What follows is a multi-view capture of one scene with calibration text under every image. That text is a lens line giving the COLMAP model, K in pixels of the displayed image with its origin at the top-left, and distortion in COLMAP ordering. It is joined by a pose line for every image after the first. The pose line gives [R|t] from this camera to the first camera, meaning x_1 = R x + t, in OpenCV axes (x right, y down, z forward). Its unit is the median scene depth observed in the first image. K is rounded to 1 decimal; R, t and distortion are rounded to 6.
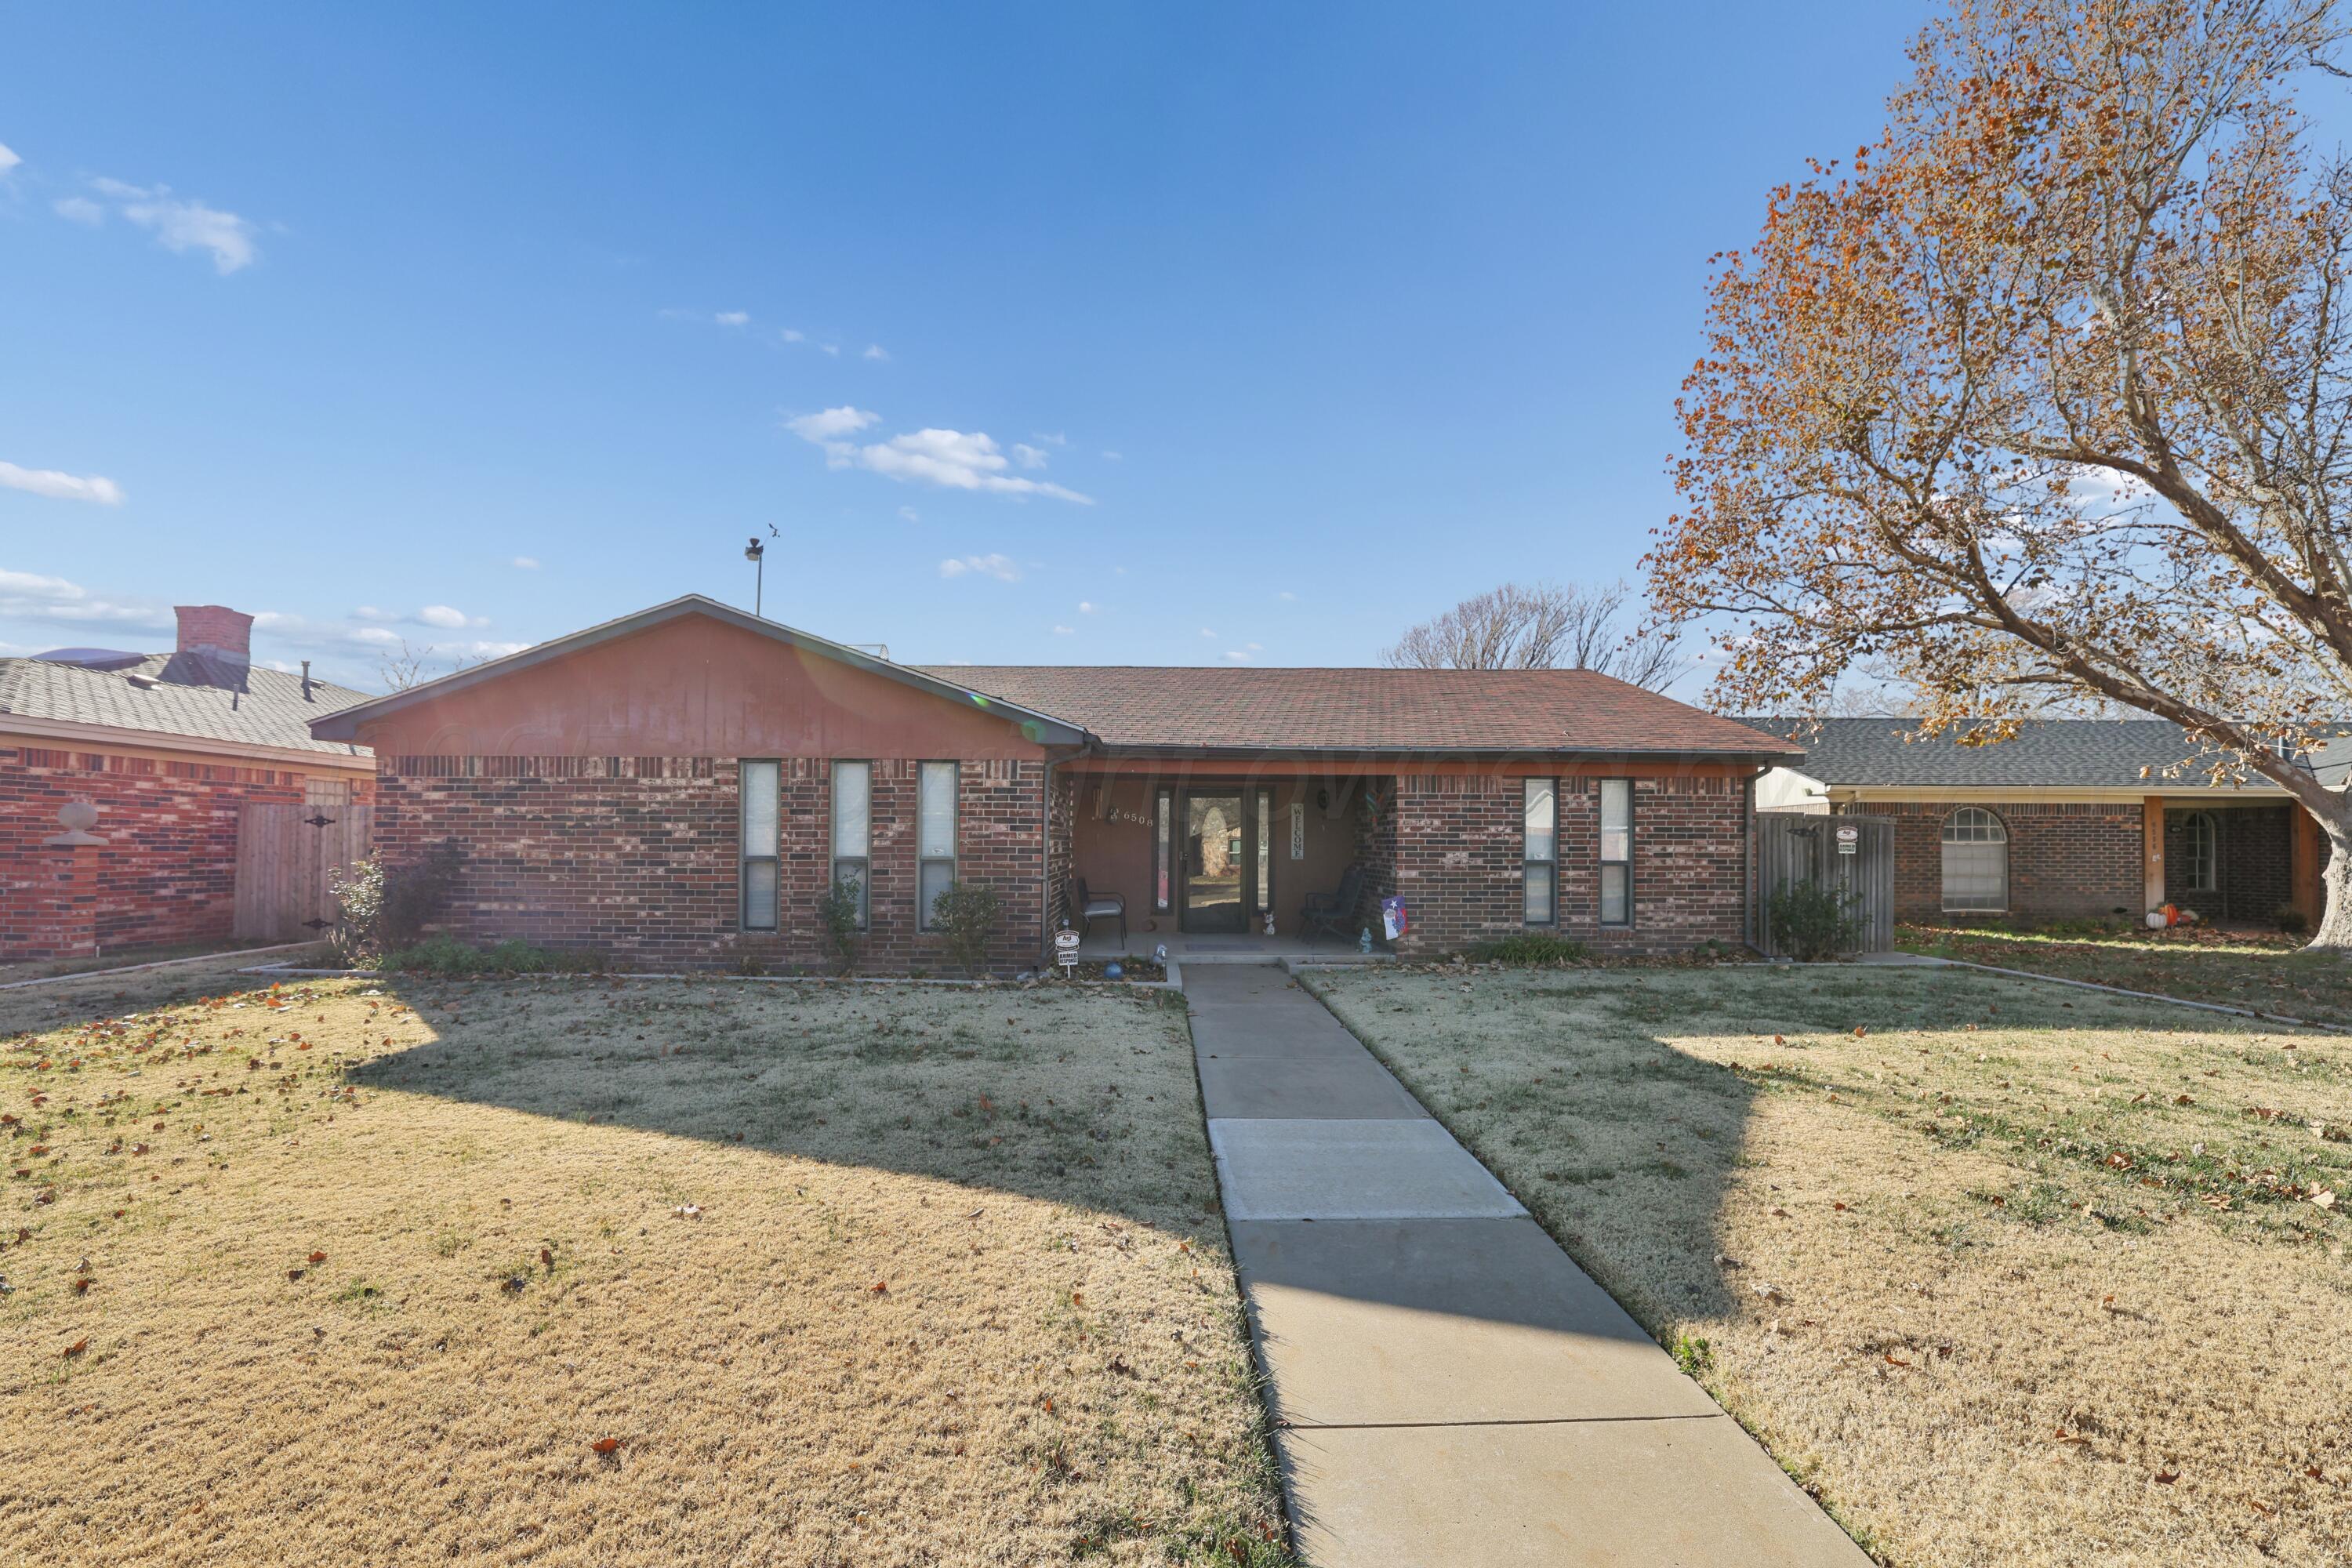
lens RADIAL K [[1034.3, 0, 1196.9], [0, 1034.3, 843.7], [0, 0, 1]] dist [-0.012215, 0.000548]
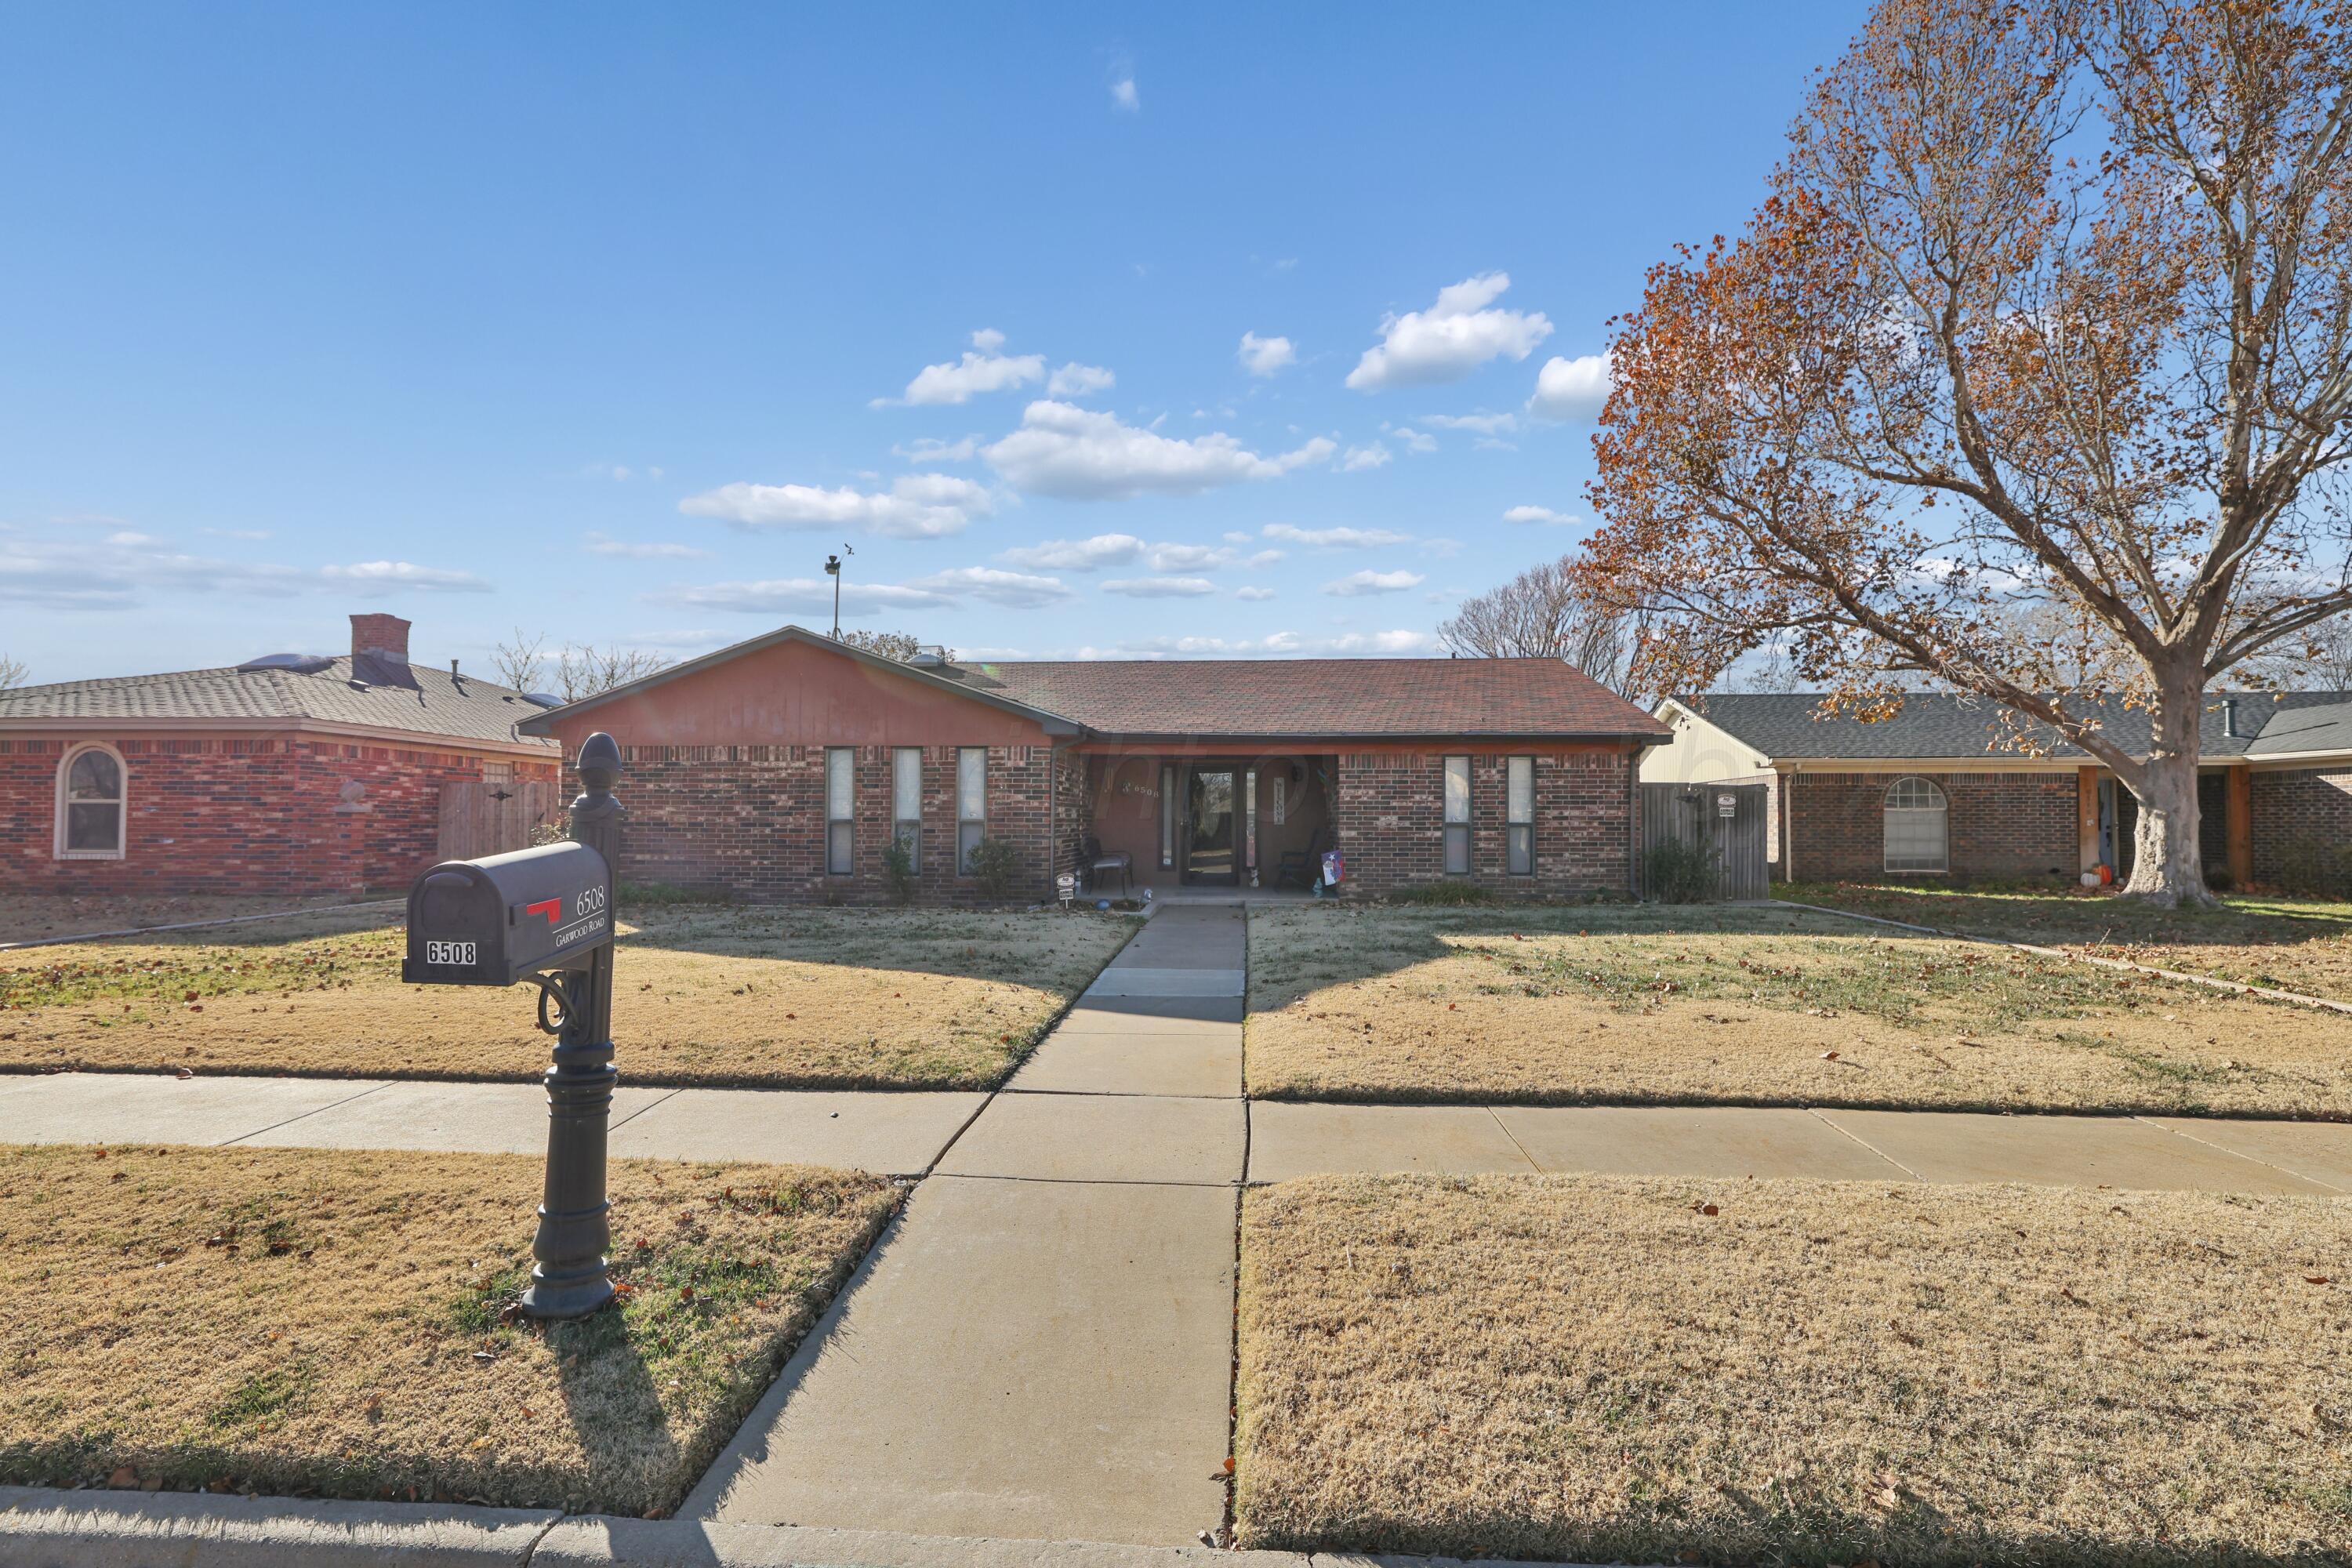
lens RADIAL K [[1029.1, 0, 1197.2], [0, 1029.1, 822.2], [0, 0, 1]] dist [0.005296, 0.000021]
pose [[0.997938, -0.003034, -0.064113, 0.104101], [0.003297, 0.999987, 0.003997, 0.010180], [0.064100, -0.004200, 0.997935, -0.254833]]
